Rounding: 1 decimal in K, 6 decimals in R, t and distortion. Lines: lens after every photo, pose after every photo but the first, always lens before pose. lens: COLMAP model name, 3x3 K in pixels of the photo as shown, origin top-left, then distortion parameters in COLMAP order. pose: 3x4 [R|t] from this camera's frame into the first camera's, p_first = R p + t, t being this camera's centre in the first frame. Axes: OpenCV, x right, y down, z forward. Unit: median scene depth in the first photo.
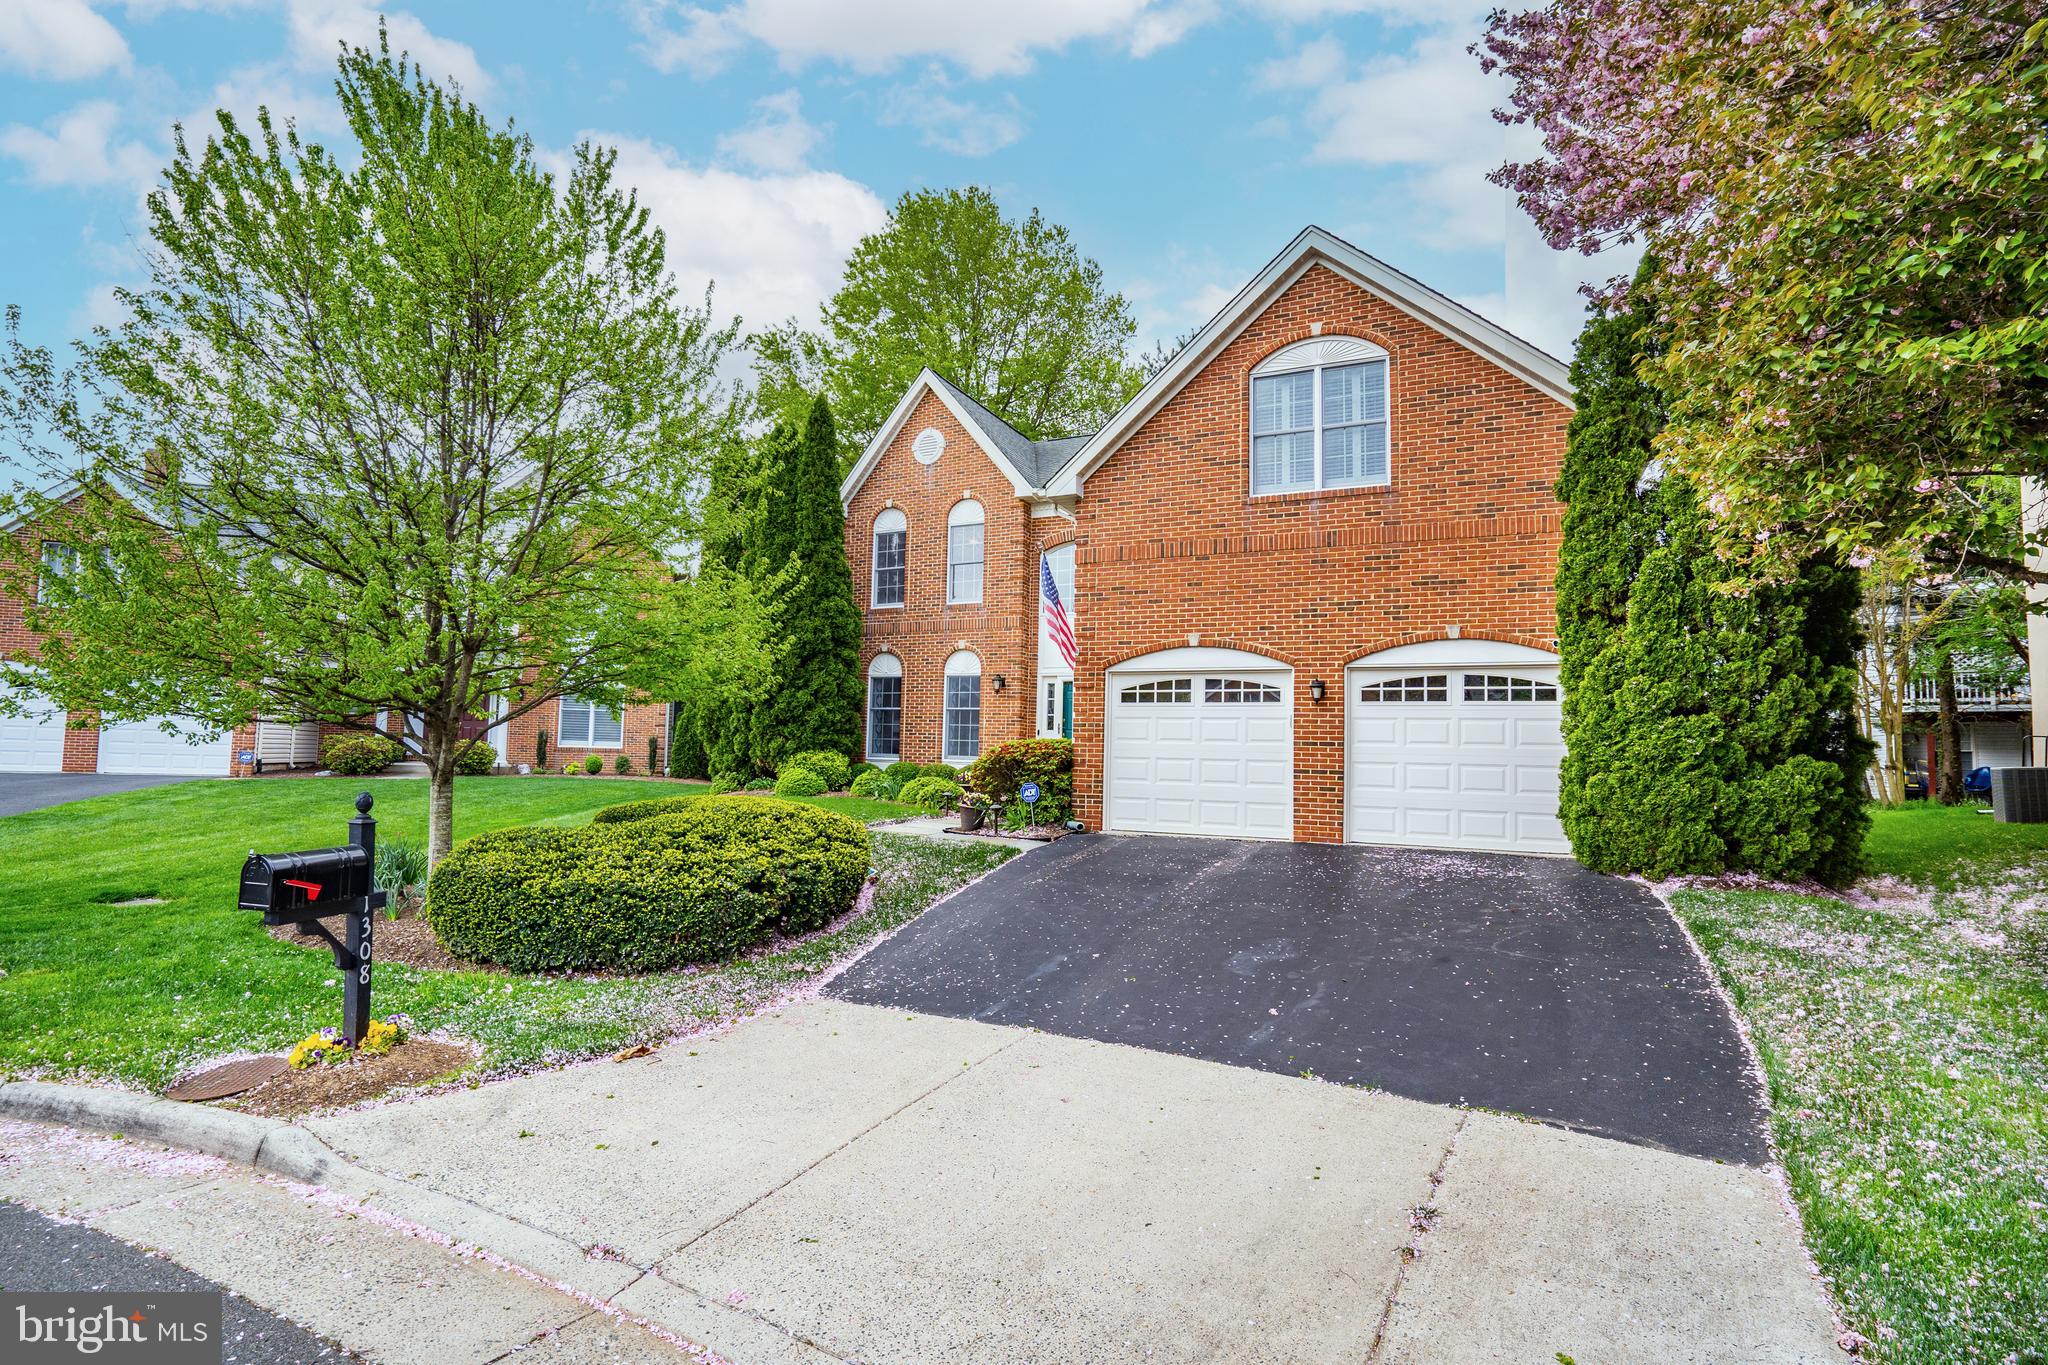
lens RADIAL K [[959.5, 0, 1022.0], [0, 959.5, 690.3], [0, 0, 1]] dist [-0.061414, 0.027734]
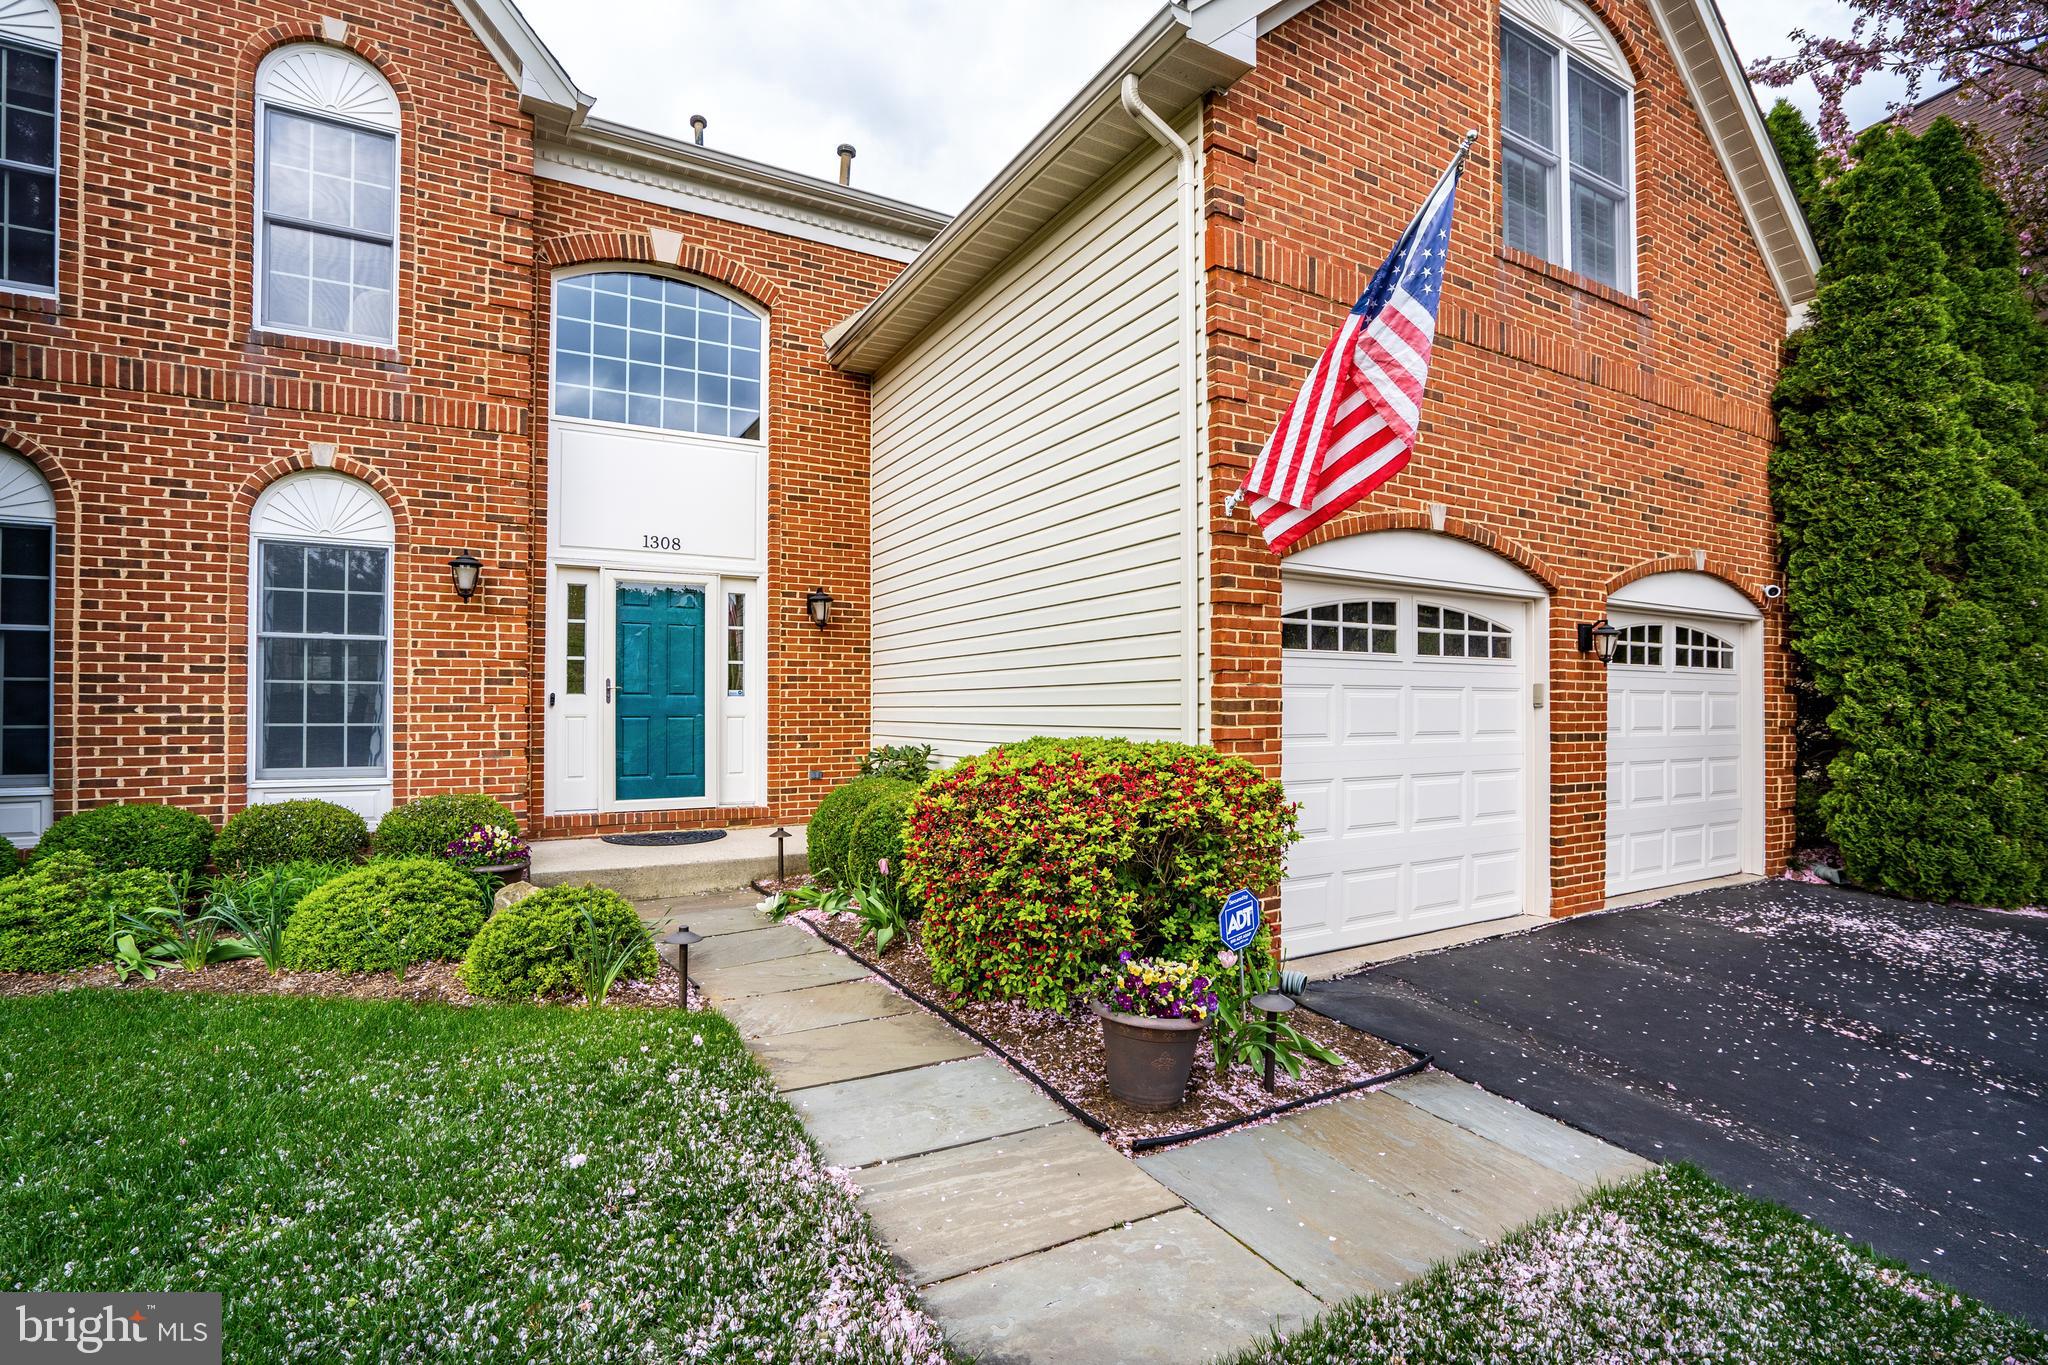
lens RADIAL K [[959.5, 0, 1022.0], [0, 959.5, 690.3], [0, 0, 1]] dist [-0.061414, 0.027734]
pose [[0.570519, -0.010026, 0.821223, -0.381628], [-0.045245, 0.998023, 0.043618, 0.023680], [-0.820037, -0.062041, 0.568937, 1.131794]]
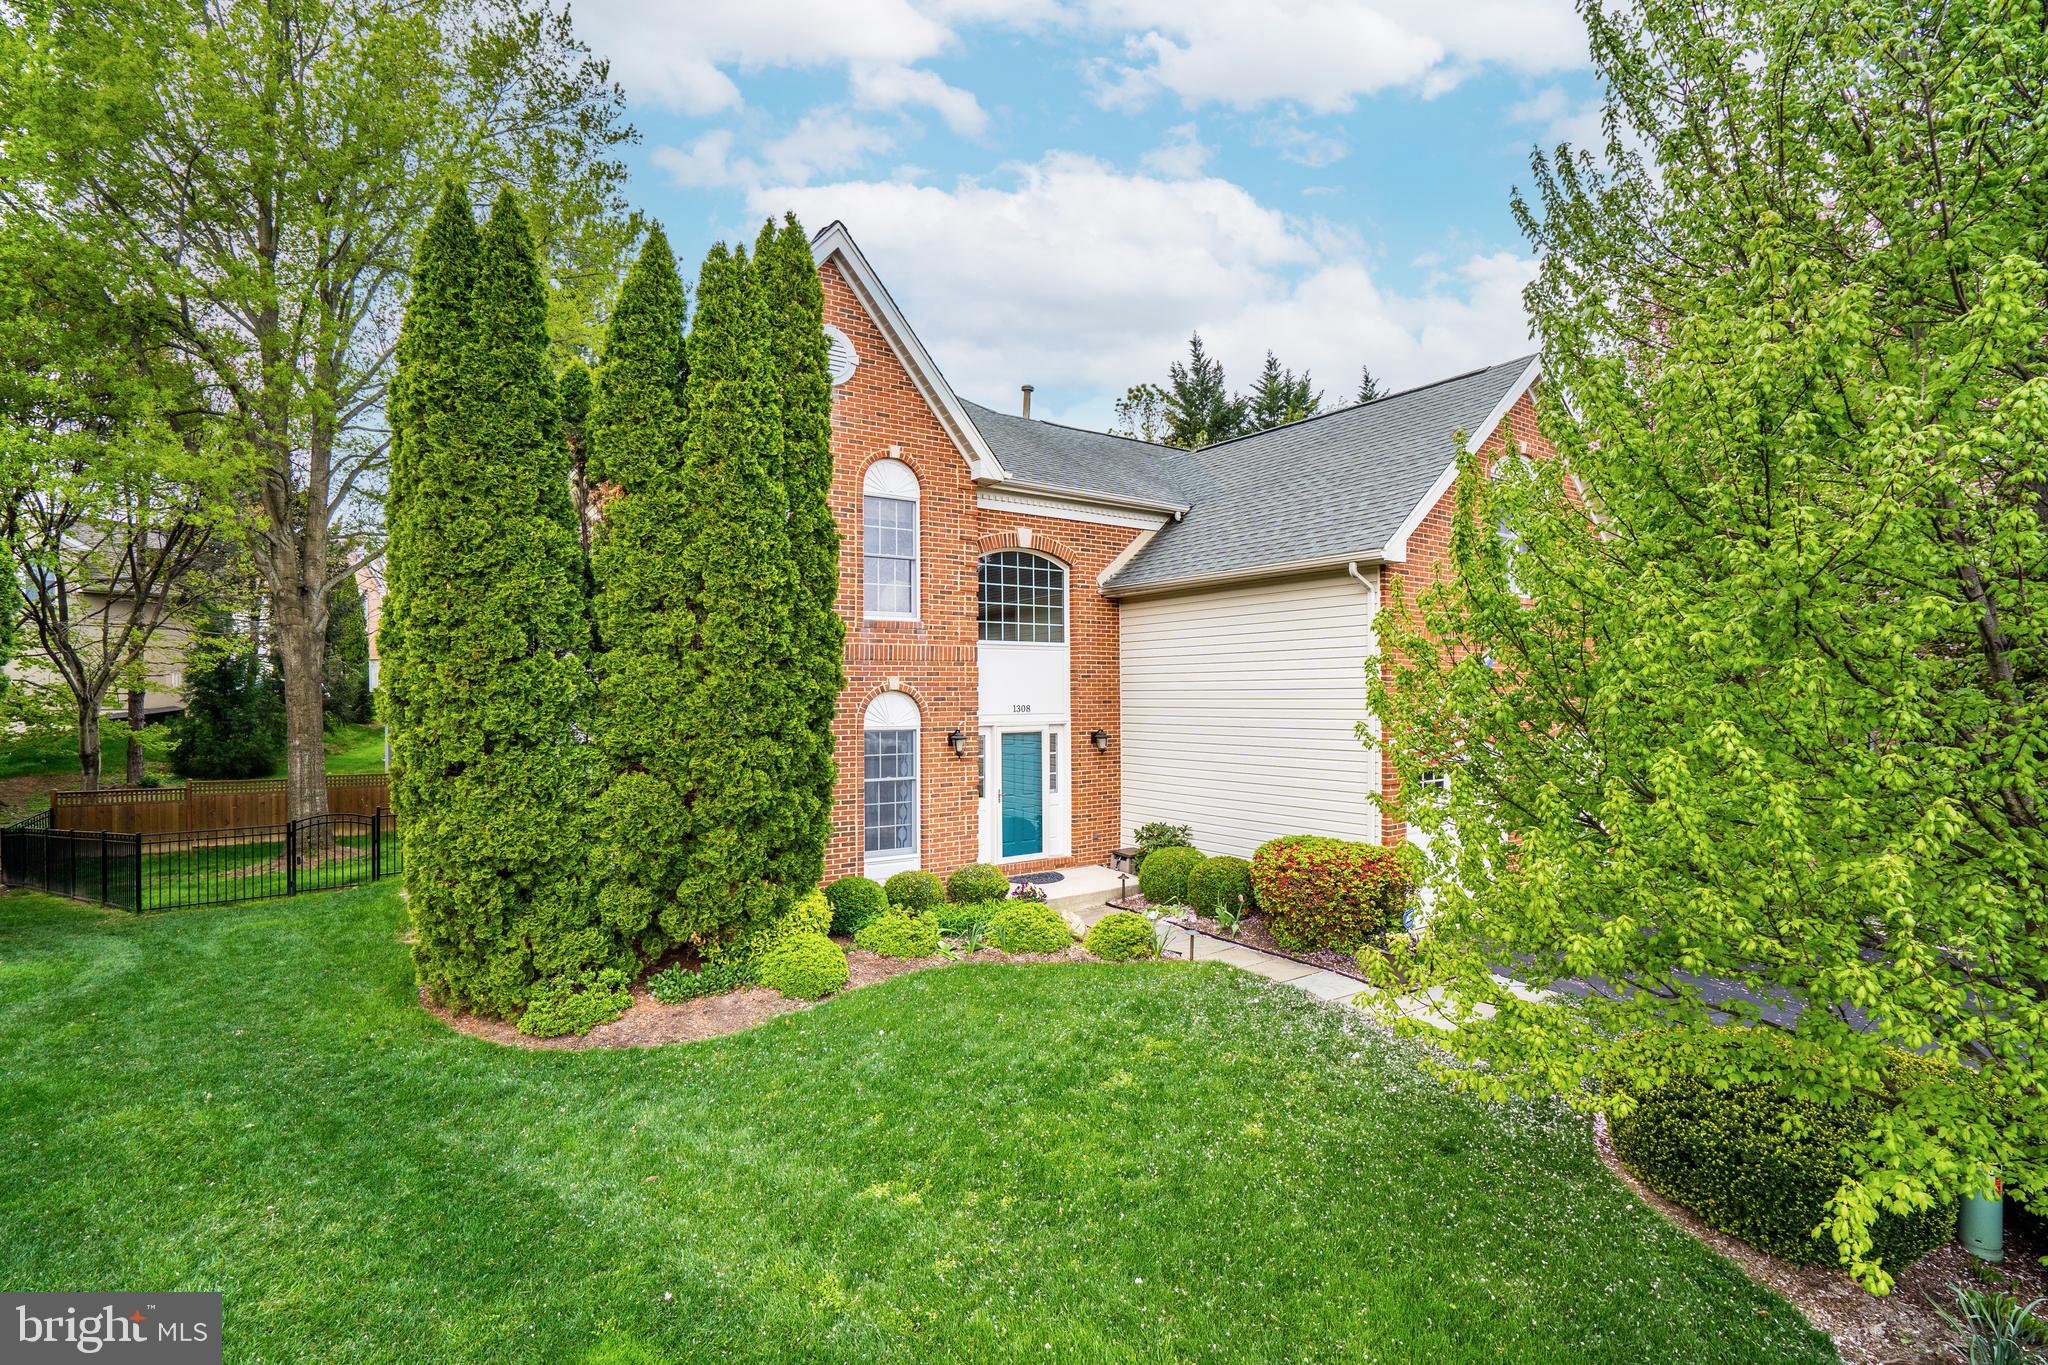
lens RADIAL K [[959.5, 0, 1022.0], [0, 959.5, 690.3], [0, 0, 1]] dist [-0.061414, 0.027734]
pose [[0.488389, -0.024655, 0.872278, -1.143049], [-0.048279, 0.997306, 0.055221, -0.160529], [-0.871290, -0.069082, 0.485883, 1.159906]]
